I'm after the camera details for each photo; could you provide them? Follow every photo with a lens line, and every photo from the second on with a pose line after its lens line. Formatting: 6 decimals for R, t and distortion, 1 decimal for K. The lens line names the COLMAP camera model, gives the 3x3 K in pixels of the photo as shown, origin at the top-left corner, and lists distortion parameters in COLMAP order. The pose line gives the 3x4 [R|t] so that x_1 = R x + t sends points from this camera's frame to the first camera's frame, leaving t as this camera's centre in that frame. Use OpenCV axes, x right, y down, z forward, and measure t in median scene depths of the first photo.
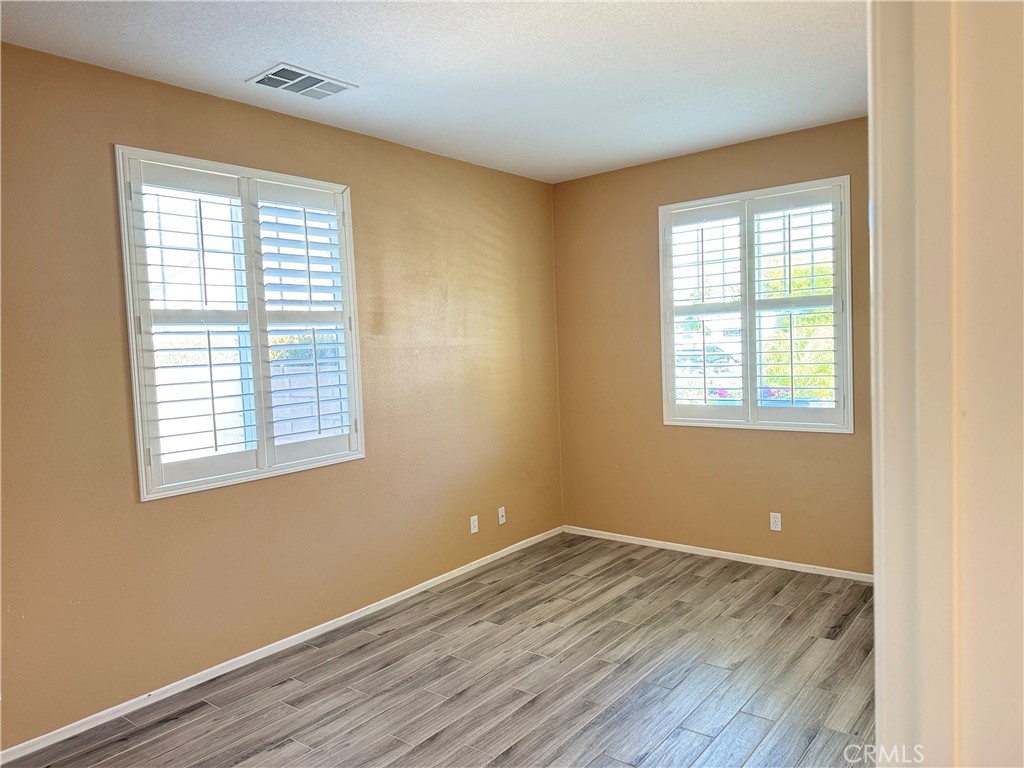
lens RADIAL K [[711.2, 0, 512.0], [0, 711.2, 384.0], [0, 0, 1]] dist [0.003499, -0.048743]
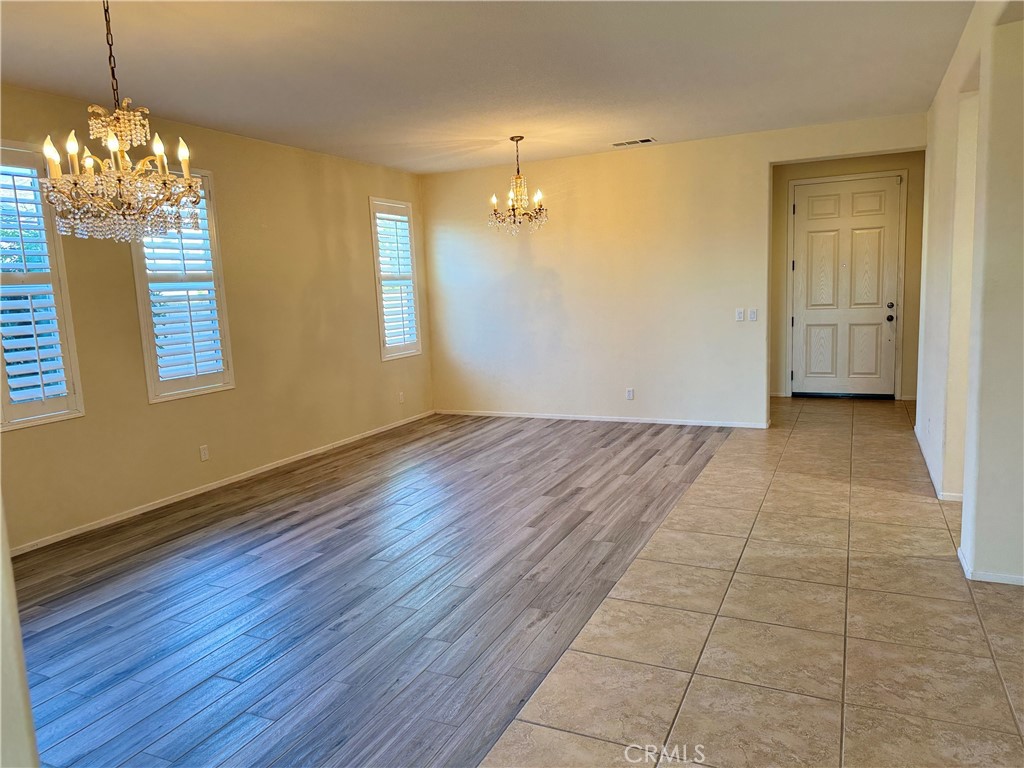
lens RADIAL K [[711.2, 0, 512.0], [0, 711.2, 384.0], [0, 0, 1]] dist [0.003499, -0.048743]
pose [[0.781459, -0.077558, 0.619117, -0.488622], [0.052259, 0.996894, 0.058921, 0.037428], [-0.621764, -0.013690, 0.783085, -0.287300]]
